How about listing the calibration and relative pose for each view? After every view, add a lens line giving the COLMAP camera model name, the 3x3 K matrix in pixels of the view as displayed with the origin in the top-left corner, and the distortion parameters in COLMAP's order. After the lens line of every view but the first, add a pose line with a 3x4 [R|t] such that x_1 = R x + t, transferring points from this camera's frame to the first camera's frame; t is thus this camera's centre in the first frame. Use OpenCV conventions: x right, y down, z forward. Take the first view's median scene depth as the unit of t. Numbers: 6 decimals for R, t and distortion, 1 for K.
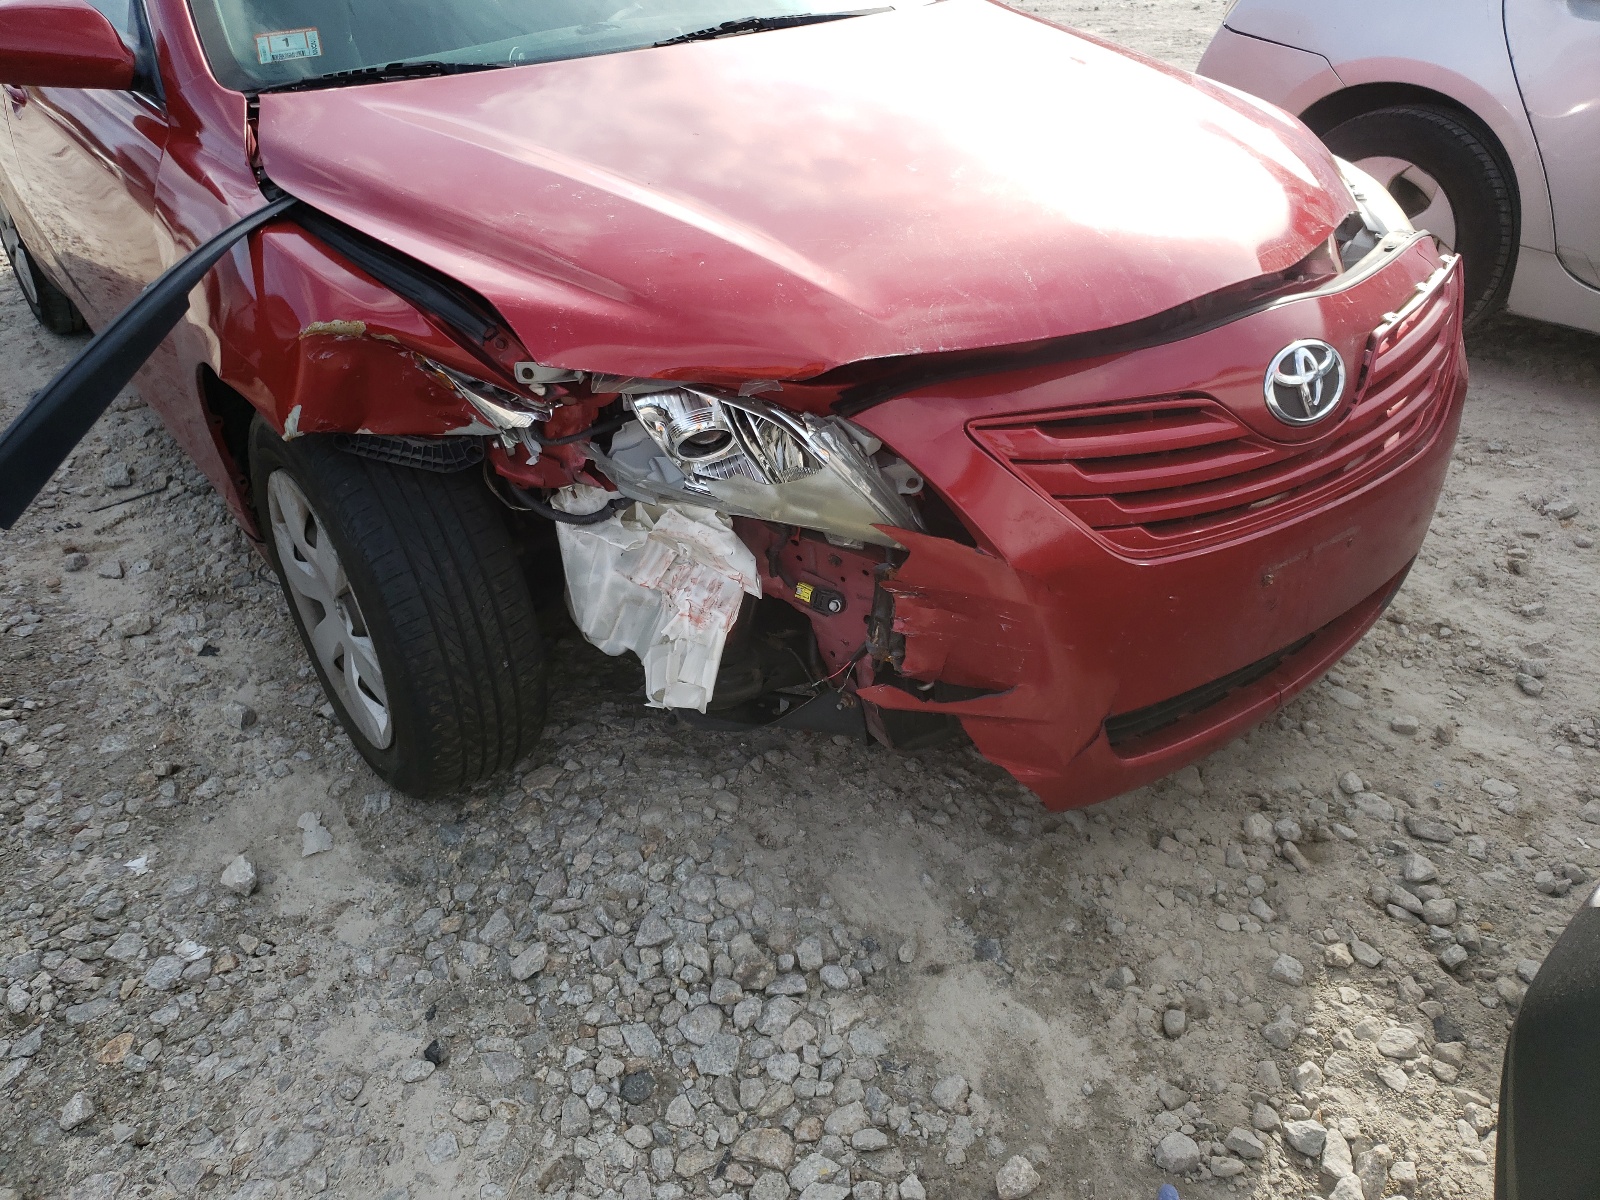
lens RADIAL K [[1235.1, 0, 802.0], [0, 1235.1, 607.4], [0, 0, 1]] dist [-0.015841, 0.064170]
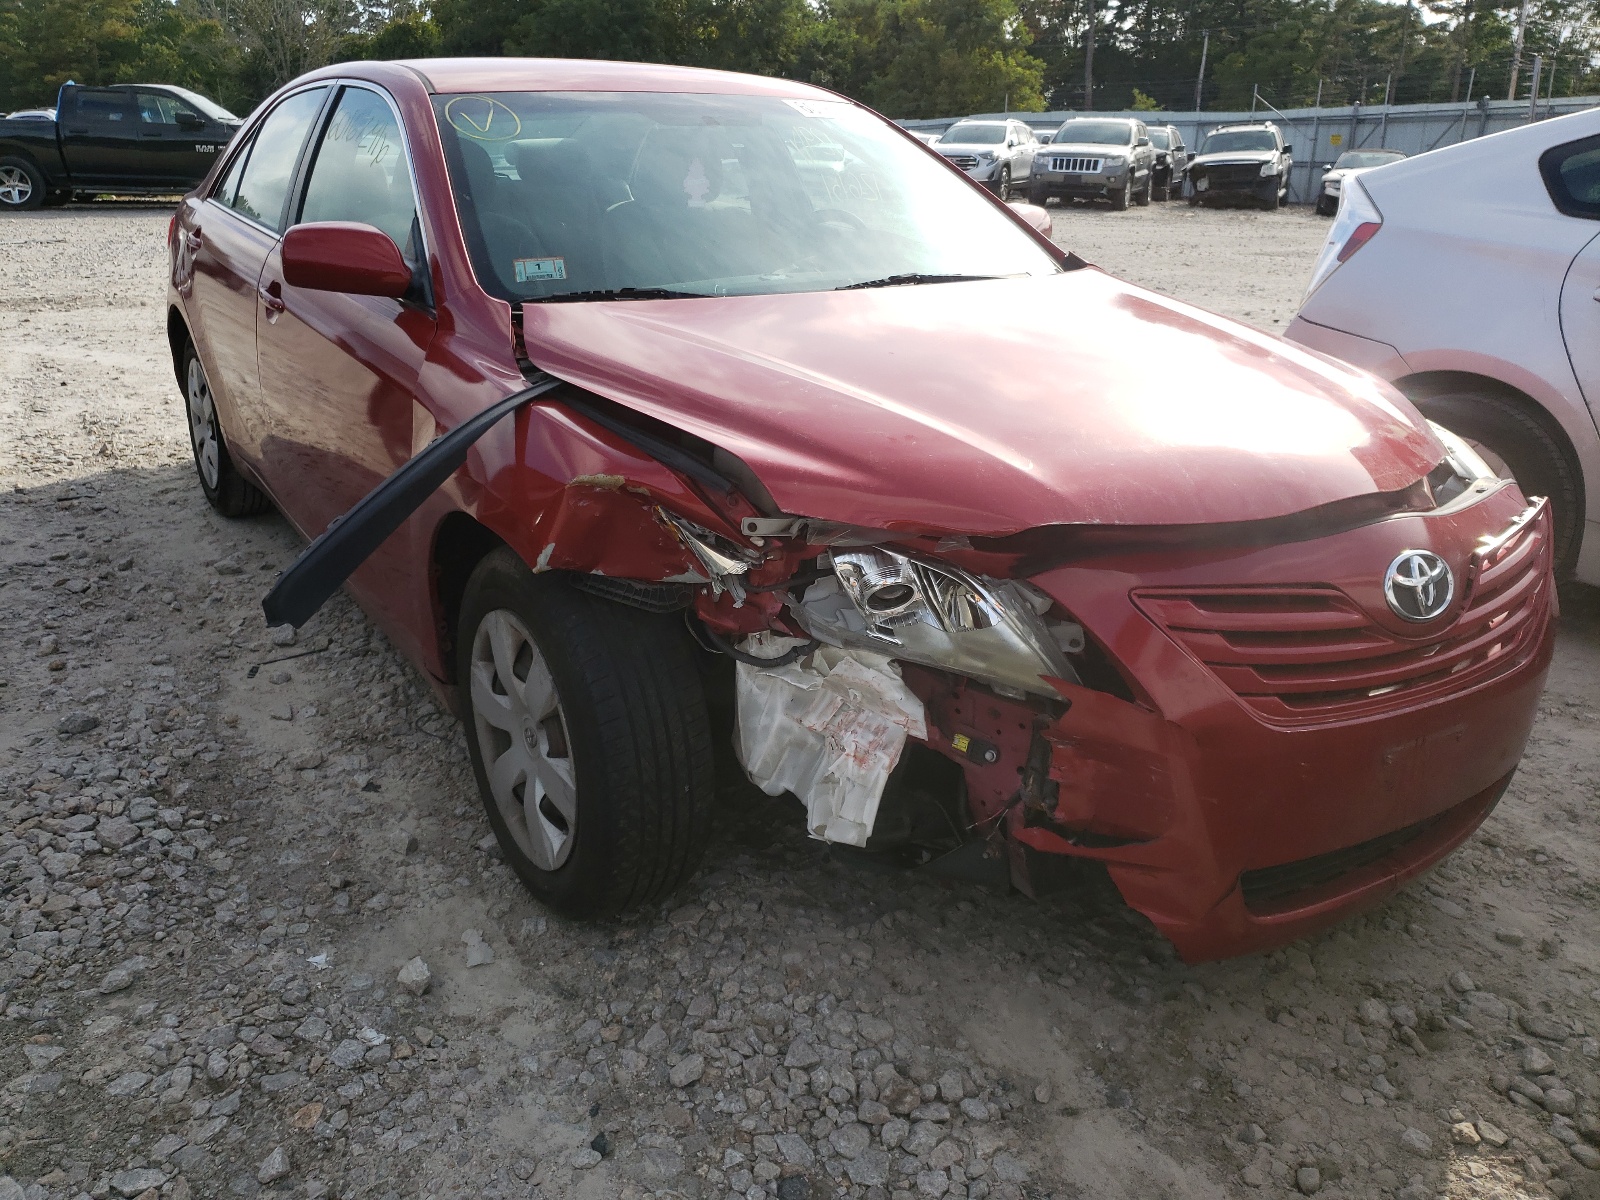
lens RADIAL K [[1235.1, 0, 802.0], [0, 1235.1, 607.4], [0, 0, 1]] dist [-0.015841, 0.064170]
pose [[0.996806, 0.068818, -0.040529, -0.100650], [-0.075533, 0.977196, -0.198452, 0.094847], [0.025948, 0.200879, 0.979272, -0.113190]]
